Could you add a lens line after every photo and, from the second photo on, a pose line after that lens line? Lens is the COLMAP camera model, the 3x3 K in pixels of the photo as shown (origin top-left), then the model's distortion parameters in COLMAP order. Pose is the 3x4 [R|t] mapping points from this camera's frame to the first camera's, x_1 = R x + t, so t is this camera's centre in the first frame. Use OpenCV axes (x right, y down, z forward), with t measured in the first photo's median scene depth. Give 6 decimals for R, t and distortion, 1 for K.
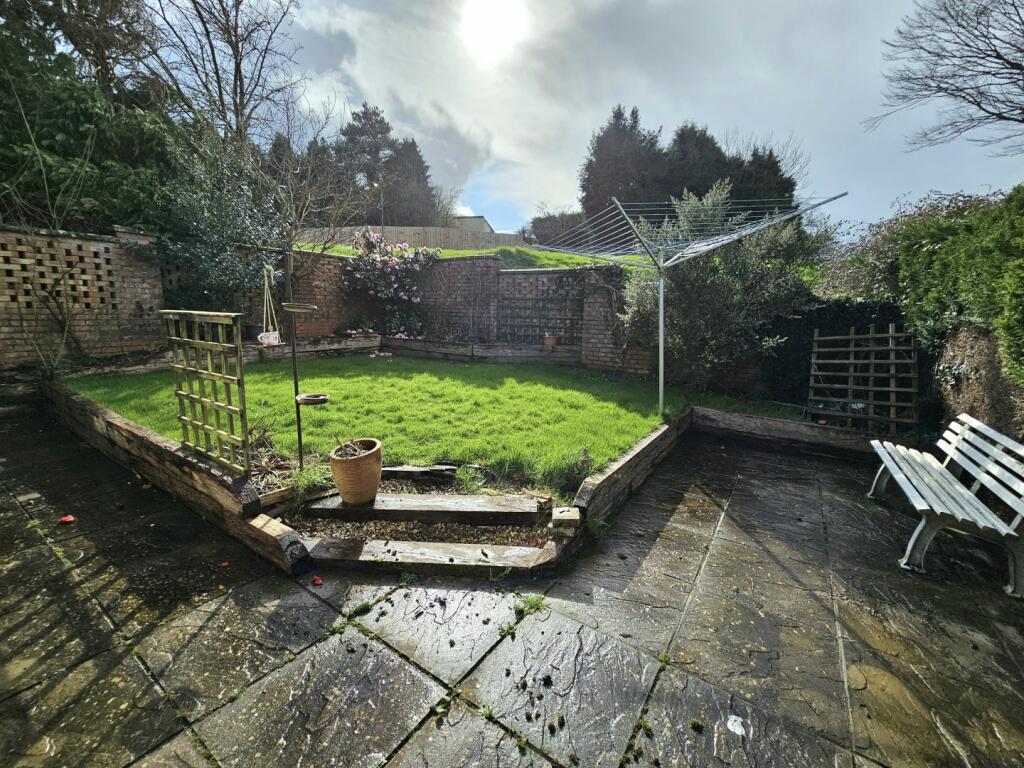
lens RADIAL K [[419.8, 0, 512.0], [0, 419.8, 384.0], [0, 0, 1]] dist [-0.001127, -0.000180]
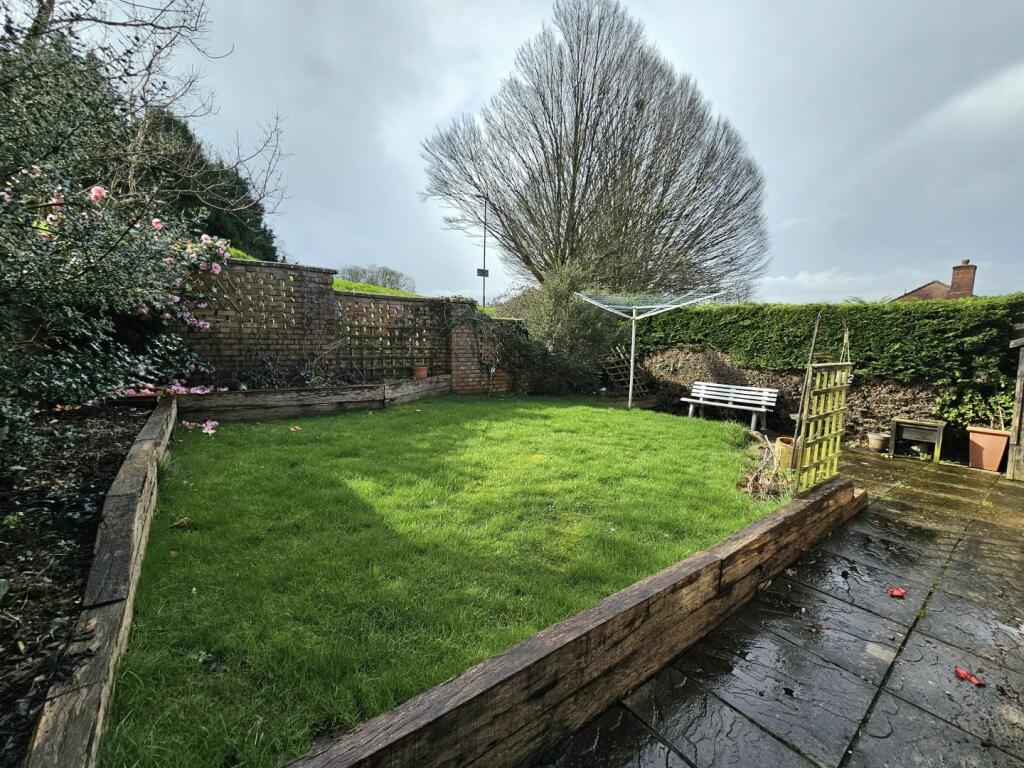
lens RADIAL K [[419.8, 0, 512.0], [0, 419.8, 384.0], [0, 0, 1]] dist [-0.001127, -0.000180]
pose [[0.330885, -0.117654, 0.936308, -0.747111], [0.149363, 0.986220, 0.071142, -0.115041], [-0.931776, 0.116310, 0.343898, 0.492395]]
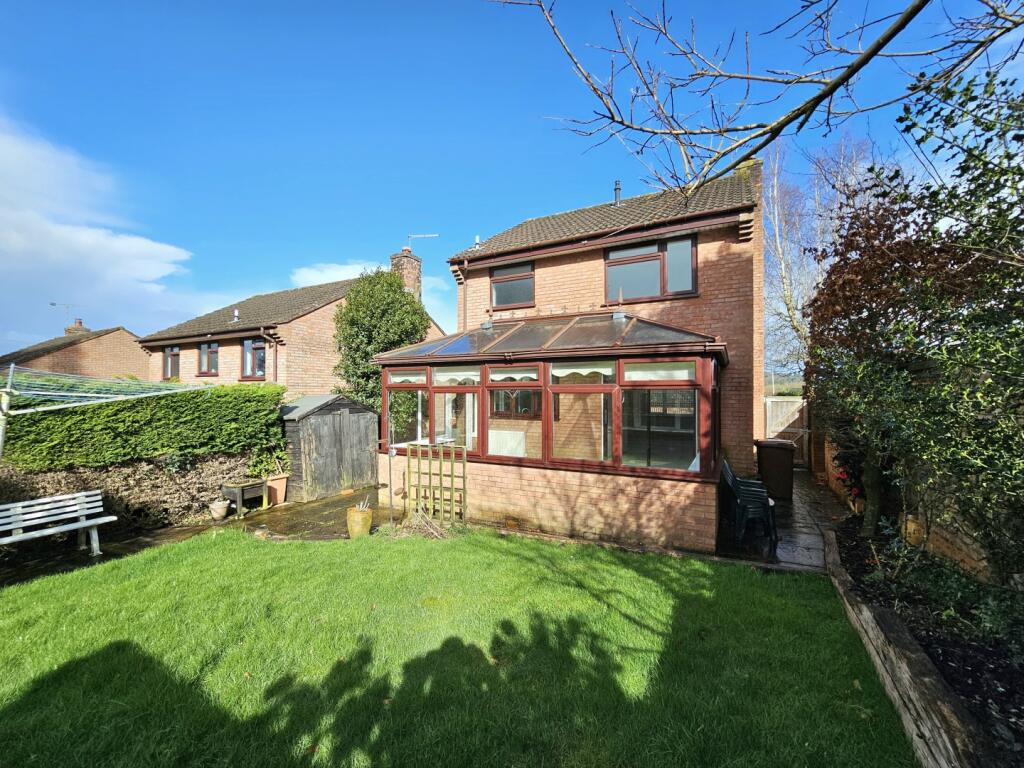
lens RADIAL K [[419.8, 0, 512.0], [0, 419.8, 384.0], [0, 0, 1]] dist [-0.001127, -0.000180]
pose [[-0.993929, -0.023038, -0.107587, -0.301671], [-0.038485, 0.988860, 0.143787, -0.265294], [0.103076, 0.147055, -0.983743, 1.037295]]
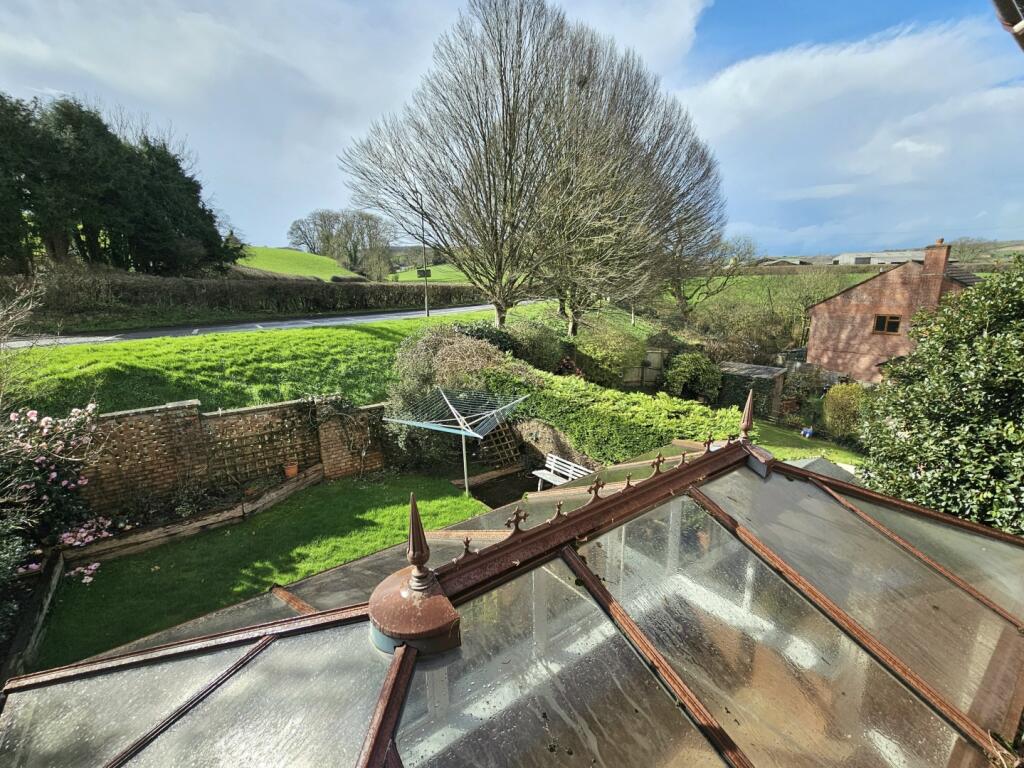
lens RADIAL K [[473.7, 0, 512.0], [0, 473.7, 384.0], [0, 0, 1]] dist [-0.003367, -0.000044]
pose [[0.337941, -0.228500, 0.913008, -0.809502], [0.188713, 0.966831, 0.172120, -0.428761], [-0.922054, 0.114130, 0.369853, -0.017142]]
